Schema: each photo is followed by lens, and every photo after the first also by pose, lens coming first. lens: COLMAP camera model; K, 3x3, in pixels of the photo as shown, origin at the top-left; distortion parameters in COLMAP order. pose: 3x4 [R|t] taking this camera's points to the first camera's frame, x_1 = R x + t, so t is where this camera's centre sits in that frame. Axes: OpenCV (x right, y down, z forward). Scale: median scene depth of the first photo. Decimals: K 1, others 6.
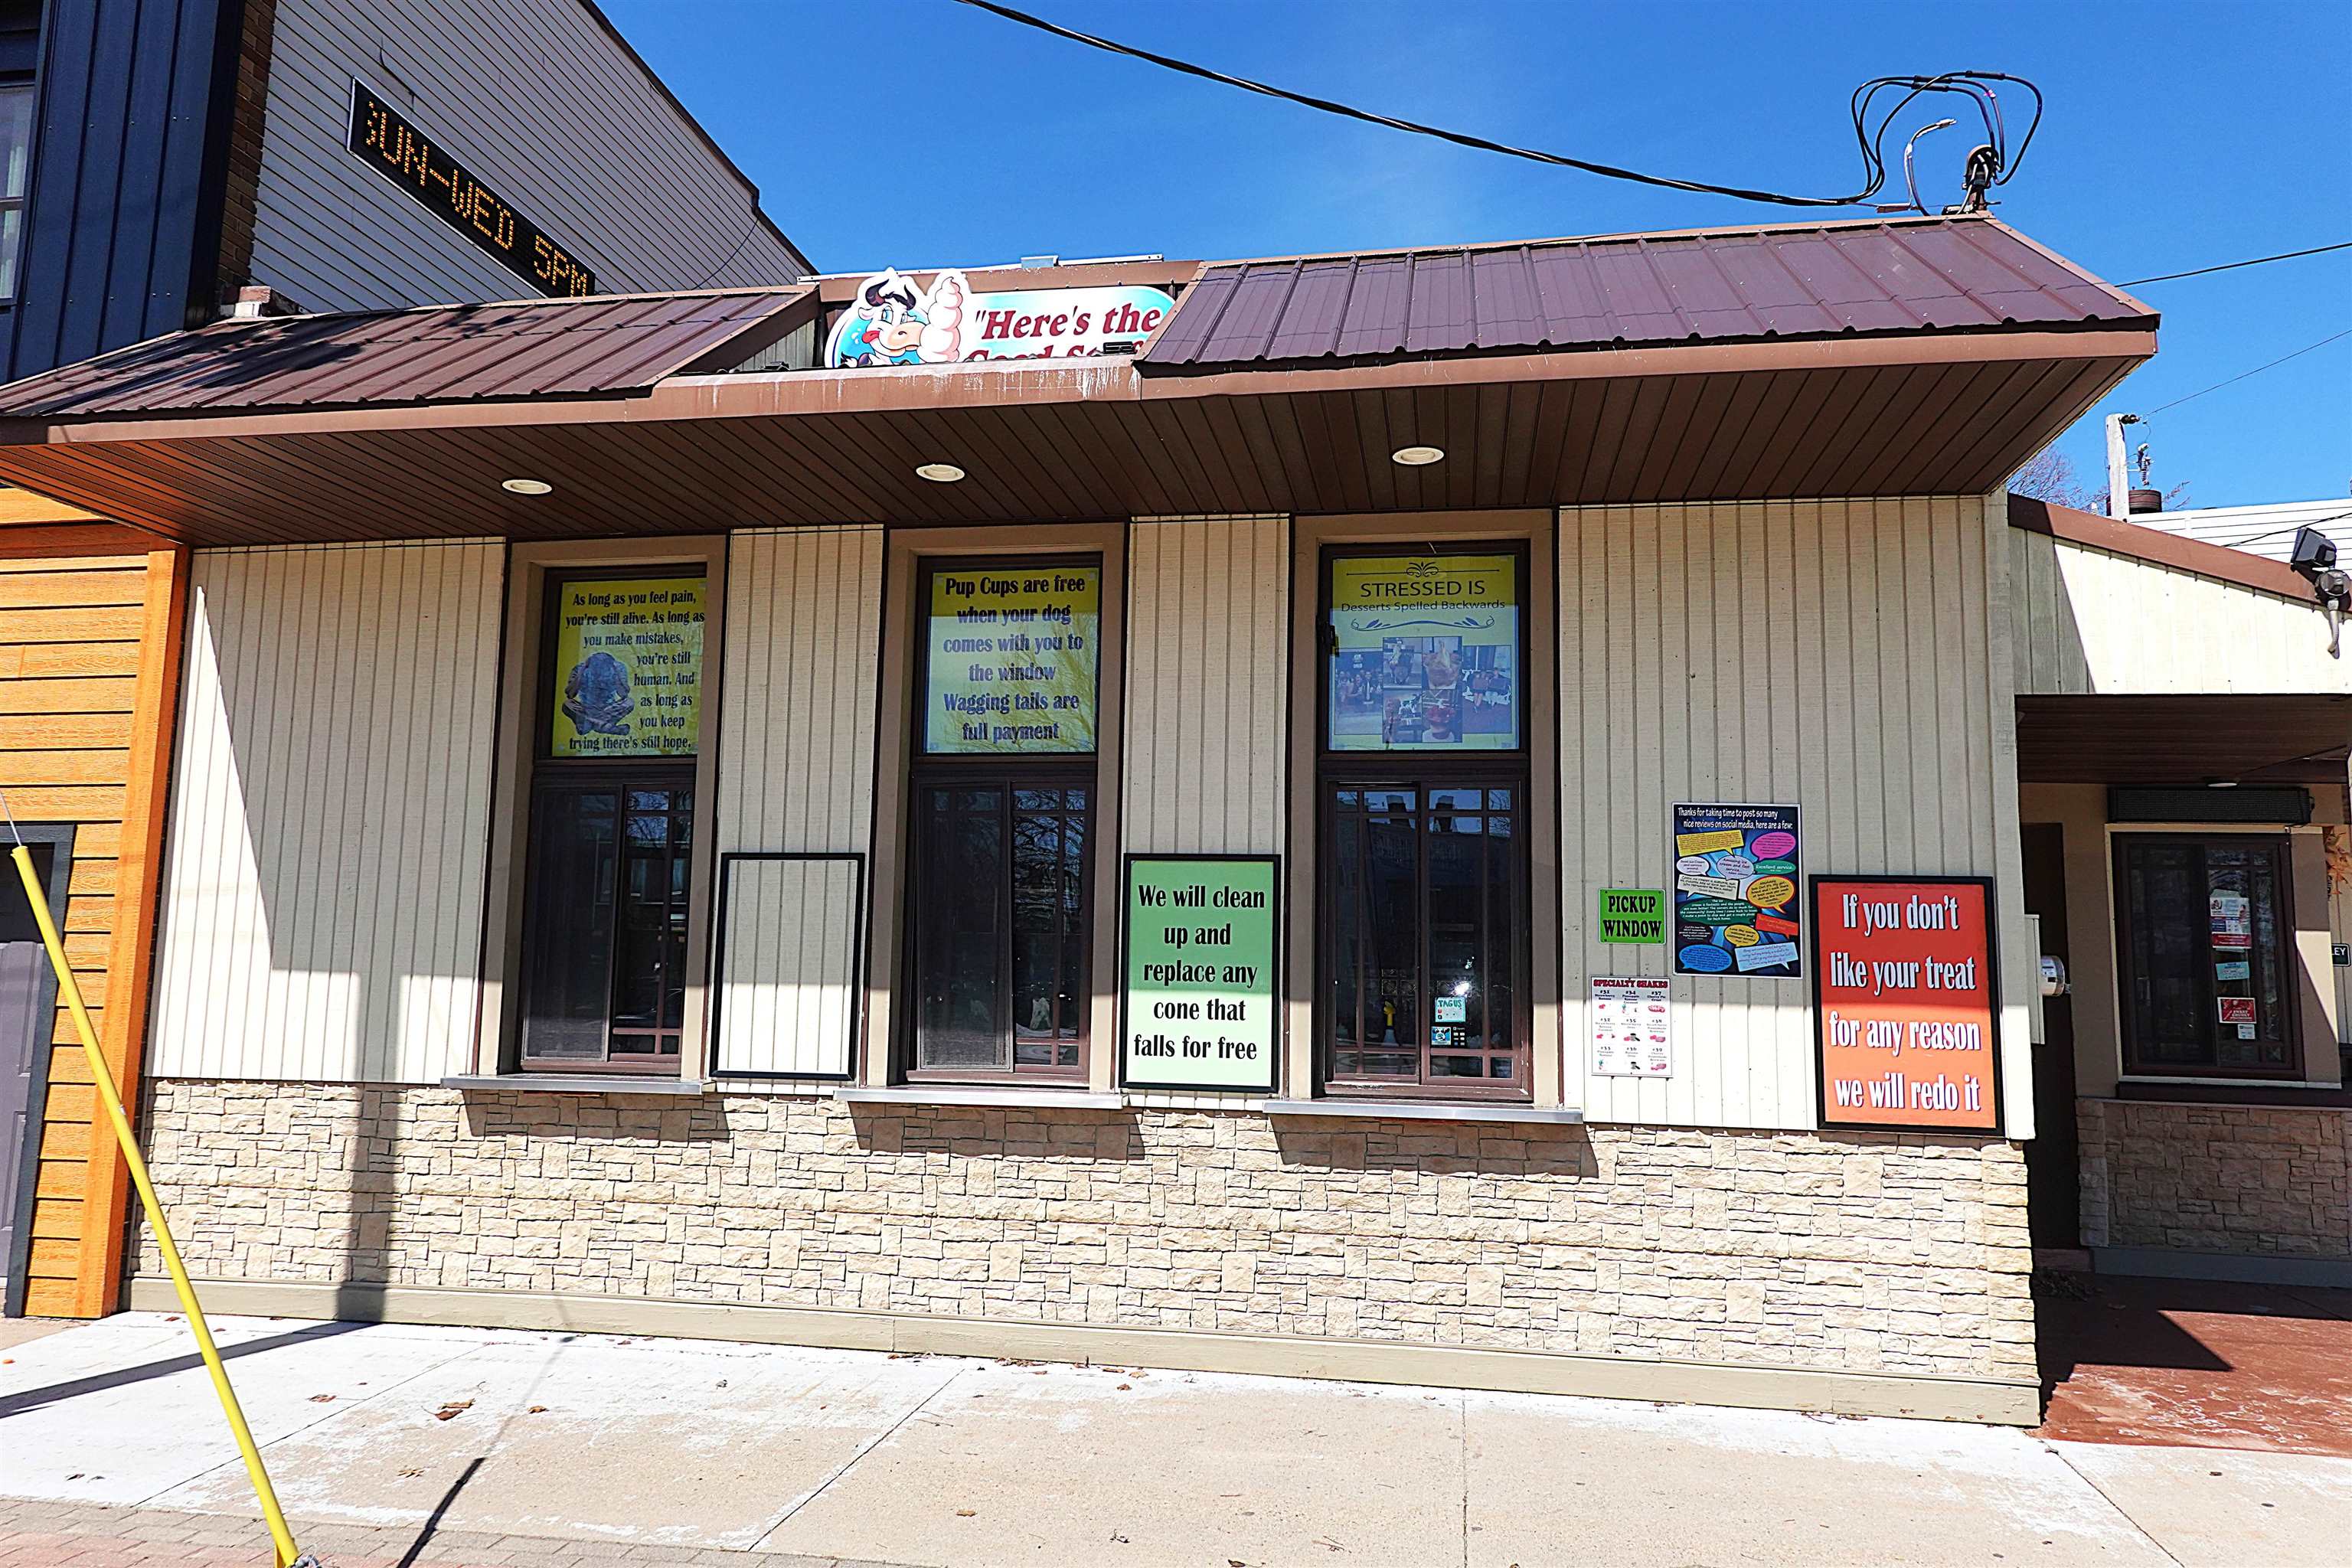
lens RADIAL K [[1569.8, 0, 1168.5], [0, 1569.8, 776.6], [0, 0, 1]] dist [0.007884, 0.000214]
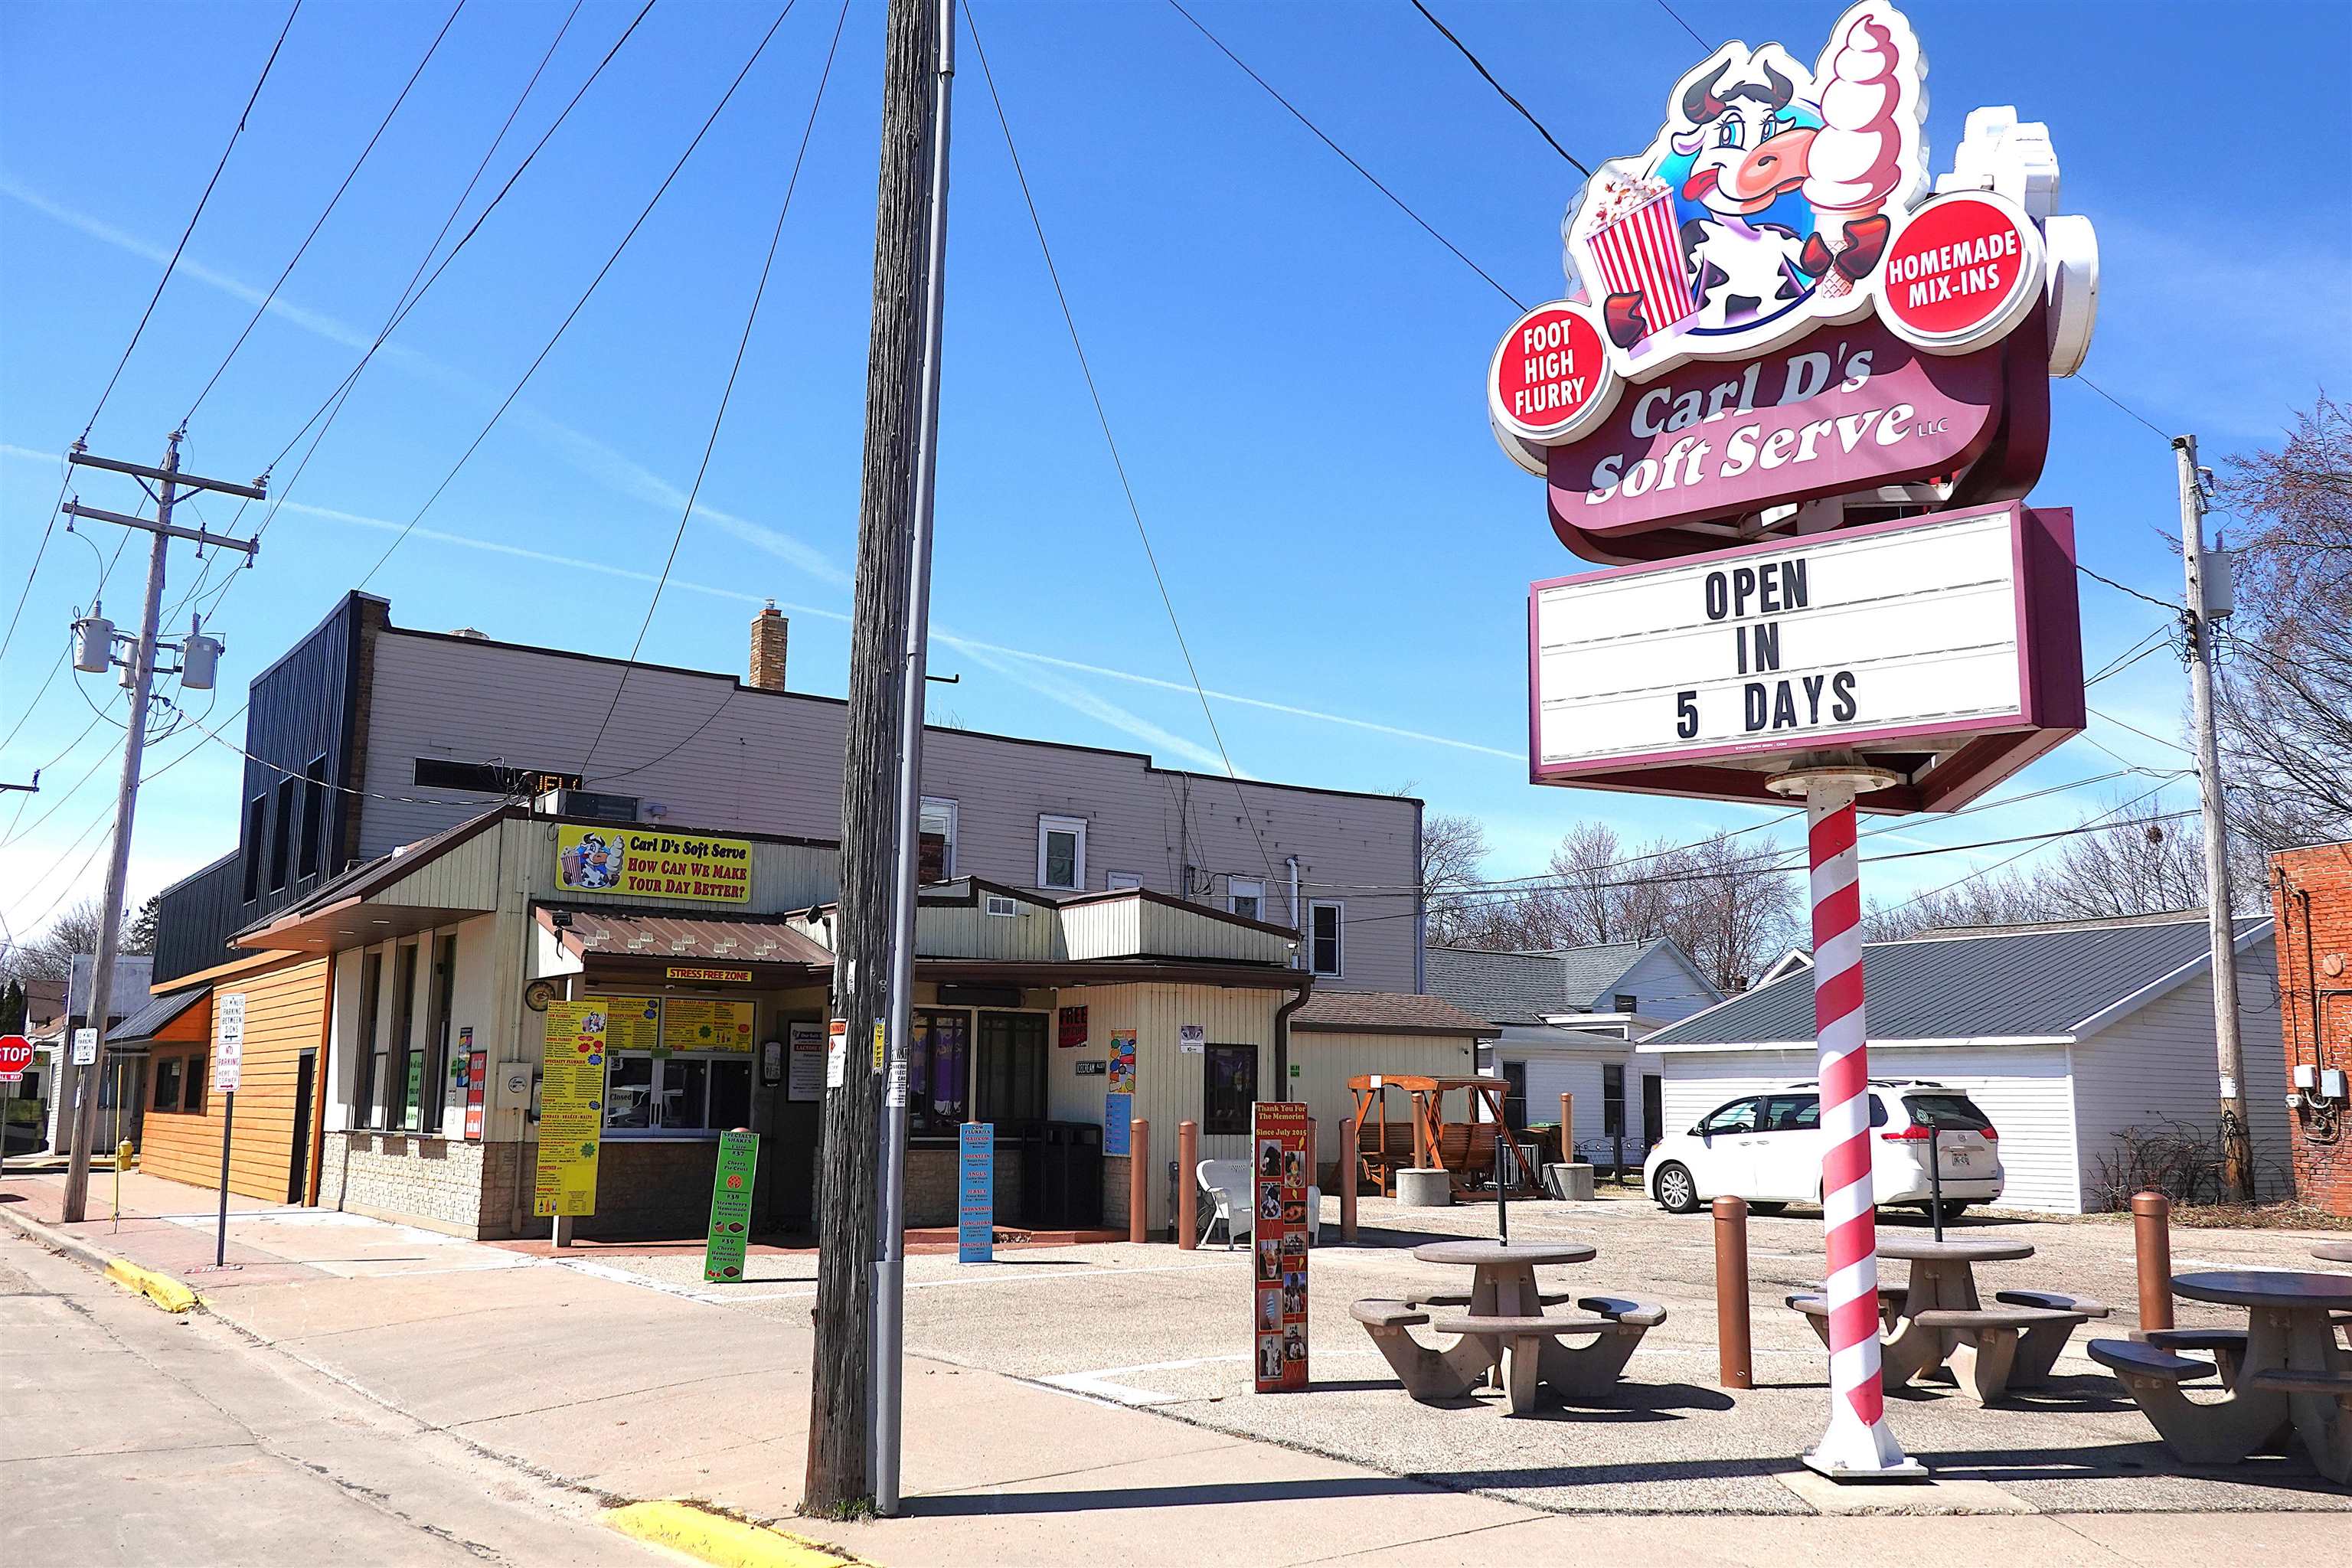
lens RADIAL K [[1969.3, 0, 1176.0], [0, 1969.3, 784.0], [0, 0, 1]] dist [-0.006215, -0.001777]
pose [[0.699083, -0.131713, -0.702805, 3.505757], [0.097179, 0.991270, -0.089110, 0.021684], [0.708406, -0.006002, 0.705780, -0.552552]]
